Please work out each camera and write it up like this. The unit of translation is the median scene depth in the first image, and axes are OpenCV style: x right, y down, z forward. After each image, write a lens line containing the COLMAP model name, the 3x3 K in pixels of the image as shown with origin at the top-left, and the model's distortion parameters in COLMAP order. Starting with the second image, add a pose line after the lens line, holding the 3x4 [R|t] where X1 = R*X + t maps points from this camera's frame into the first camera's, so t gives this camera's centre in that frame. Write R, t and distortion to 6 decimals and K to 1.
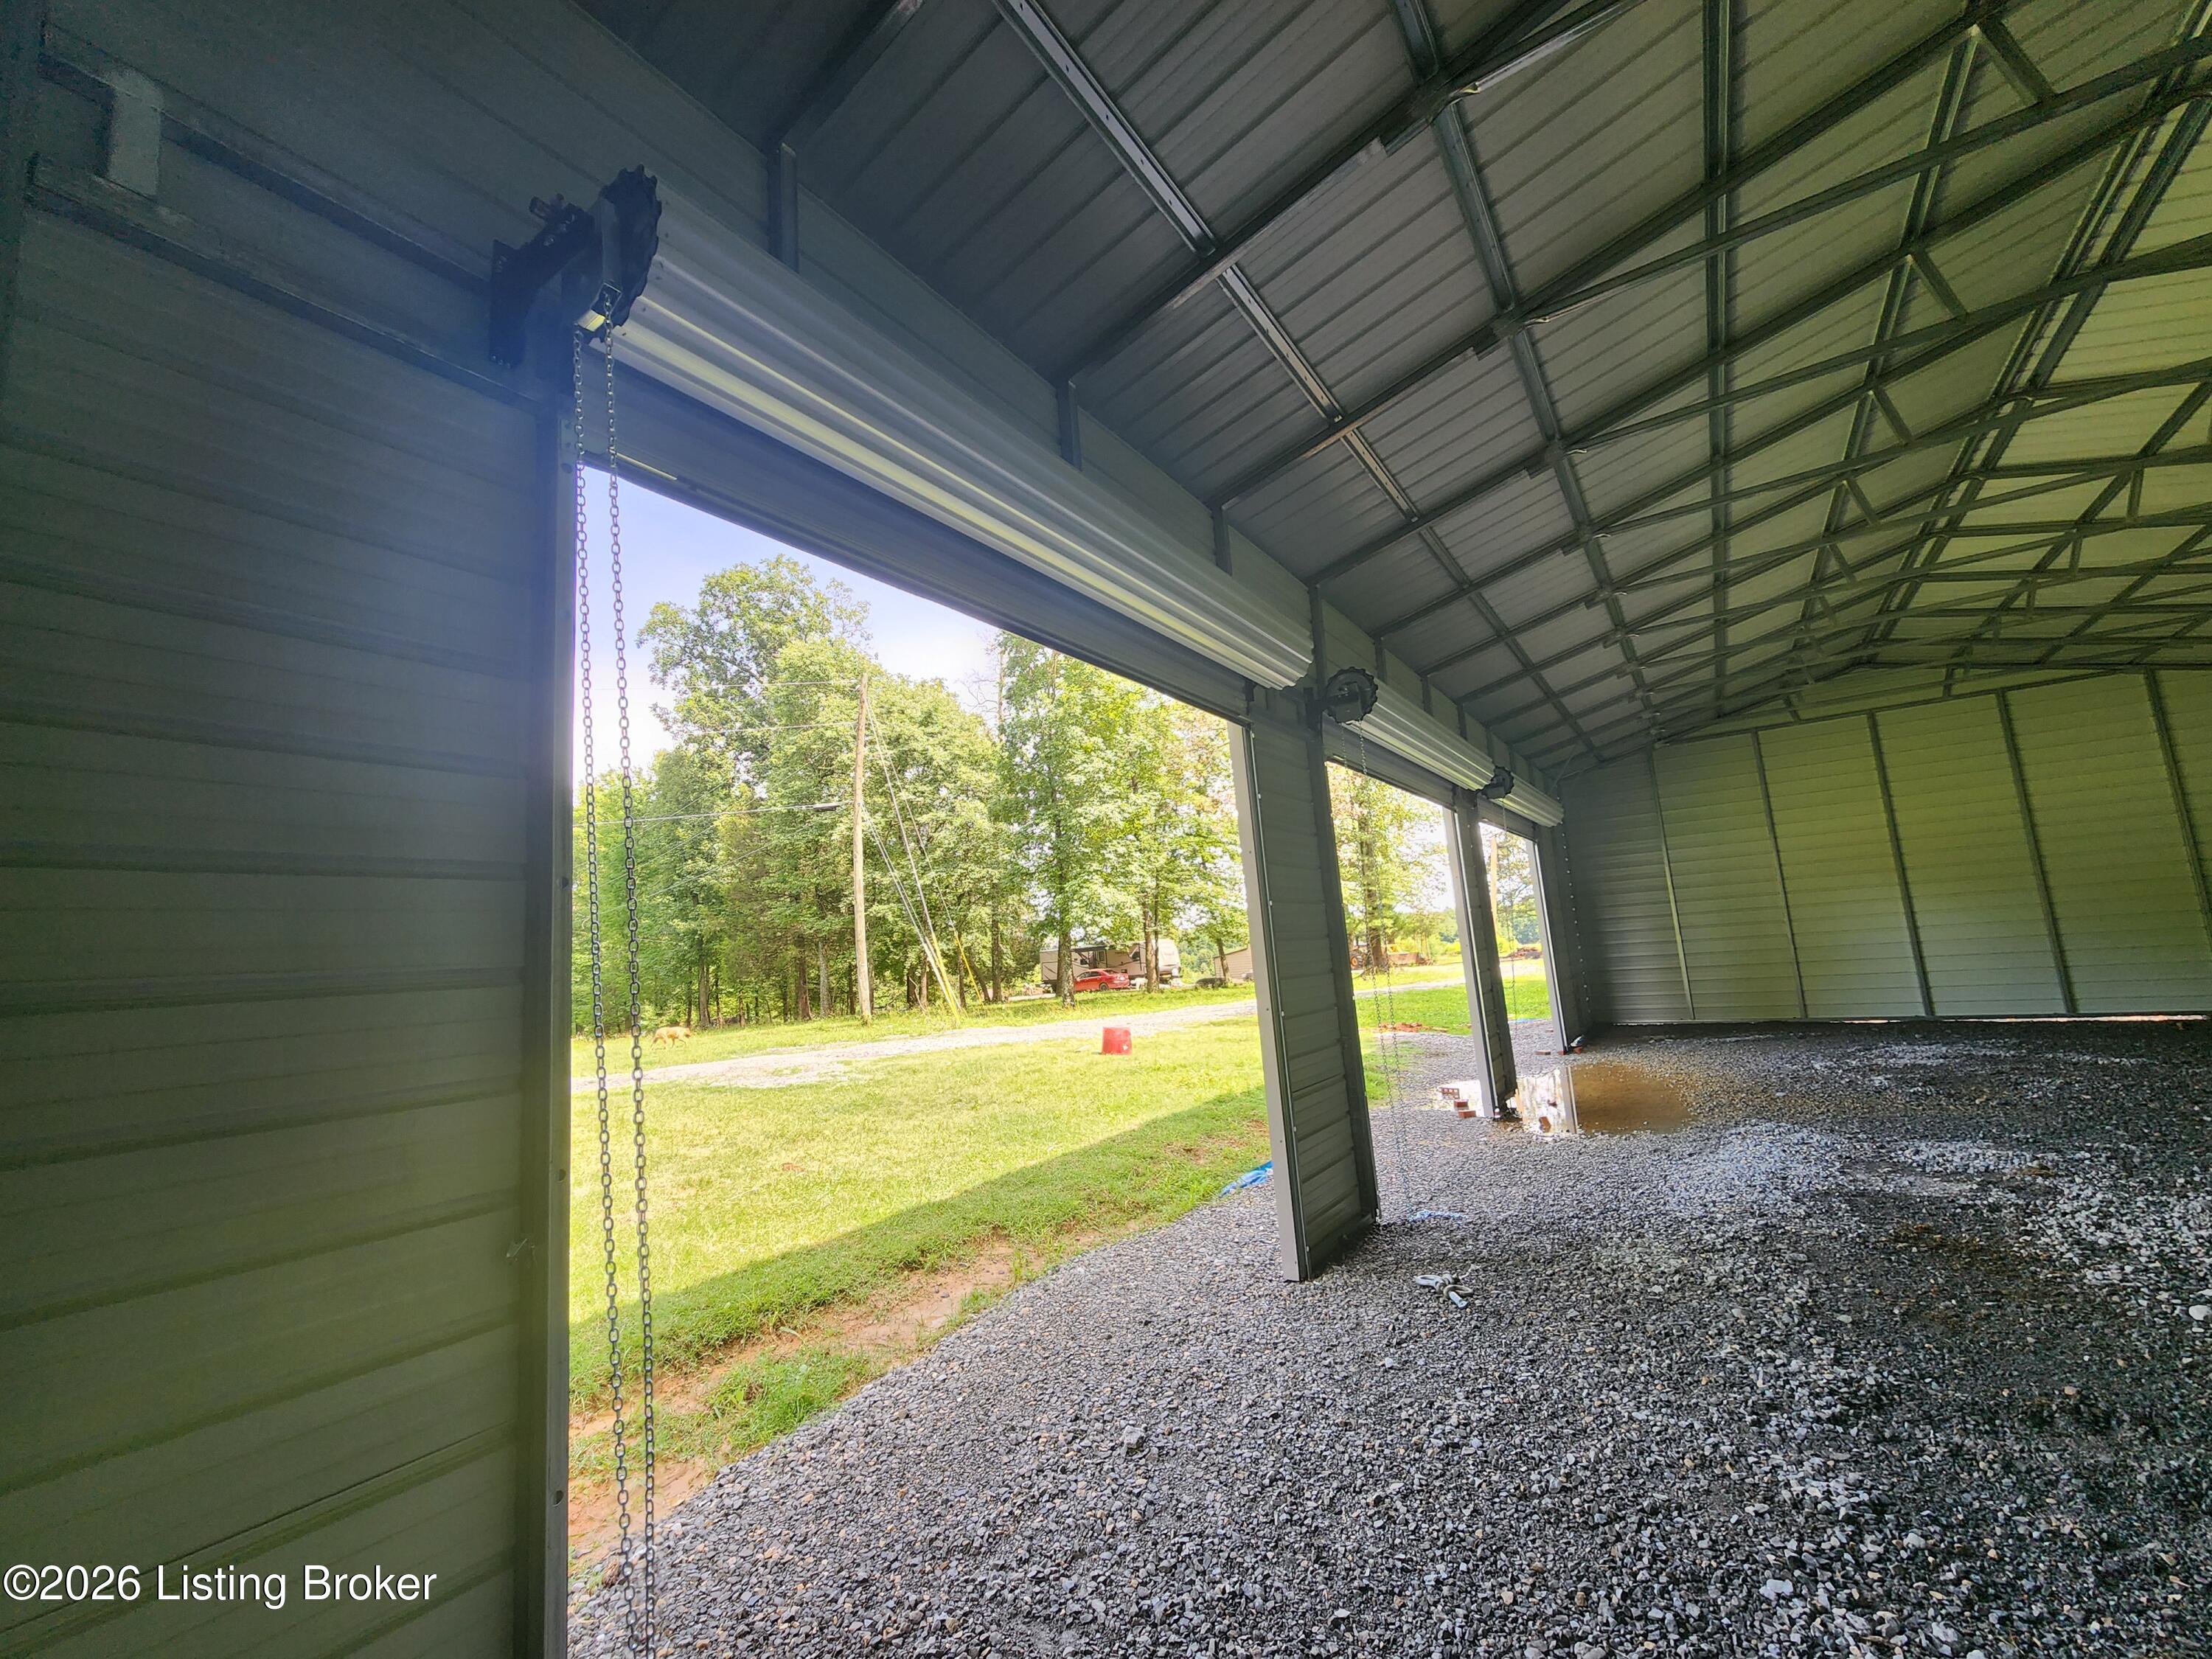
lens RADIAL K [[904.6, 0, 1103.4], [0, 904.6, 833.5], [0, 0, 1]] dist [0.002149, 0.000765]
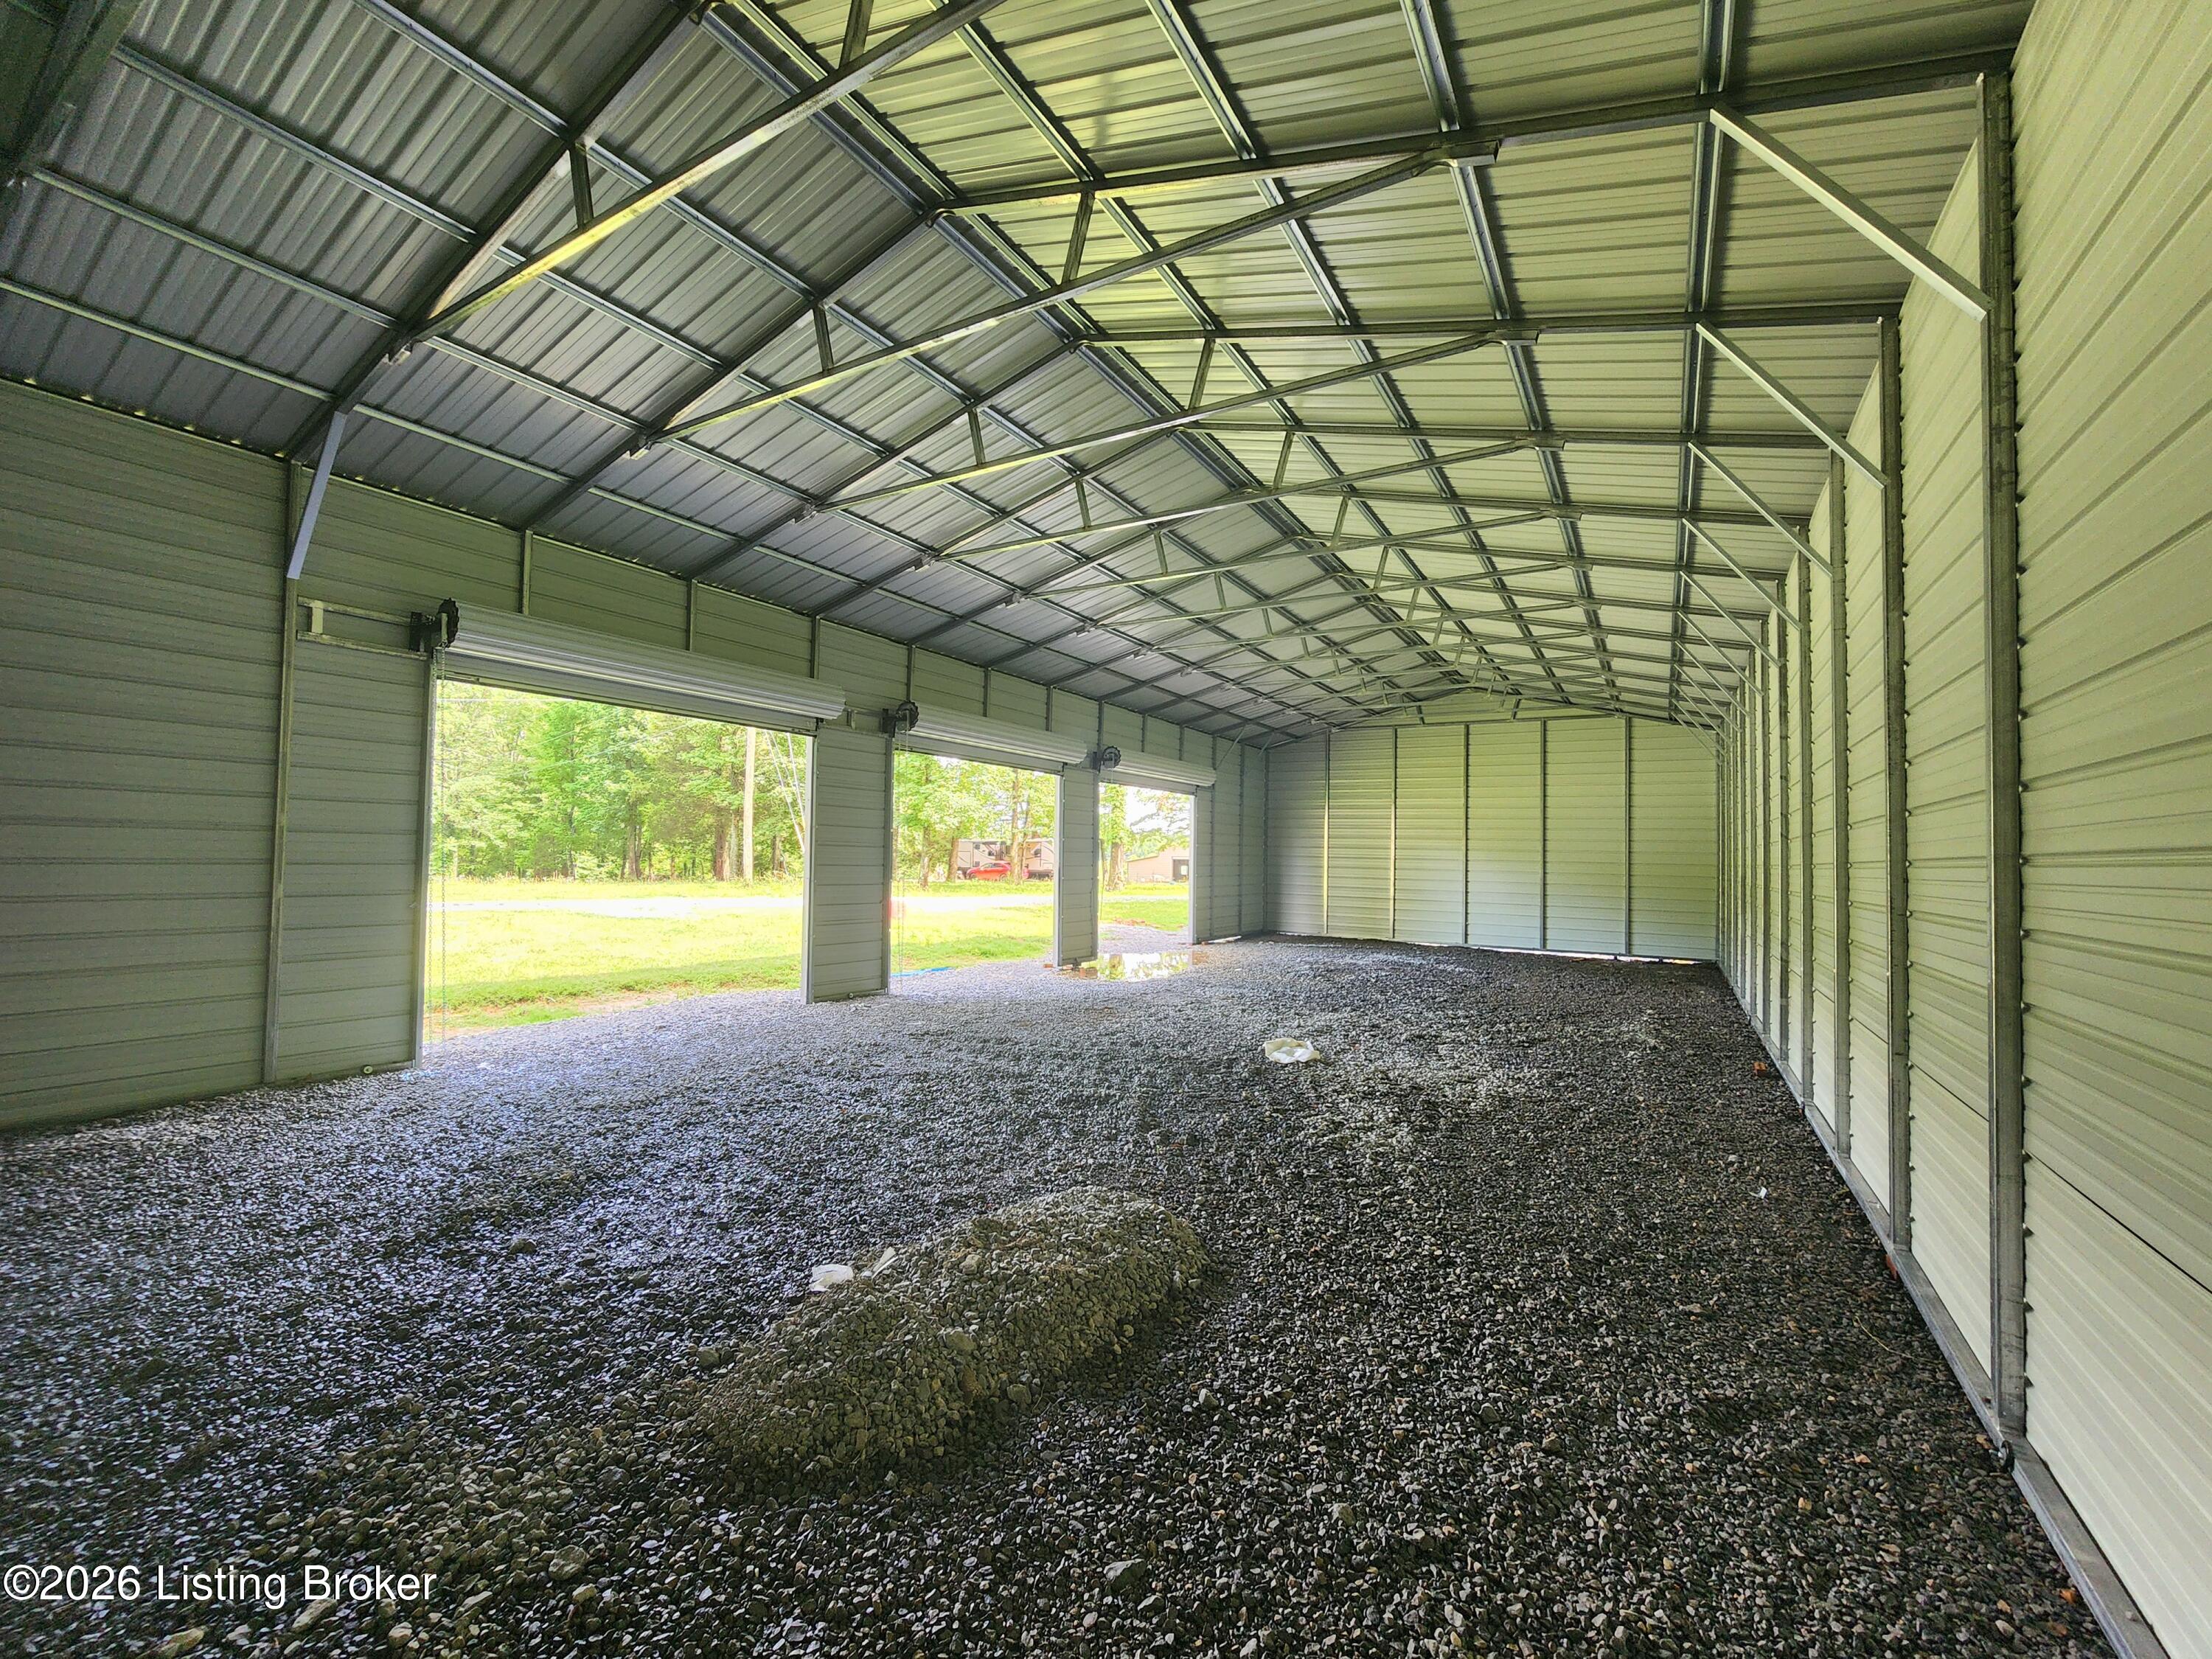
lens RADIAL K [[904.6, 0, 1108.2], [0, 904.6, 835.4], [0, 0, 1]] dist [0.002149, 0.000765]
pose [[0.994473, 0.094799, 0.045131, 0.095570], [-0.099351, 0.988674, 0.112488, -0.024734], [-0.033957, -0.116350, 0.992628, -0.130349]]
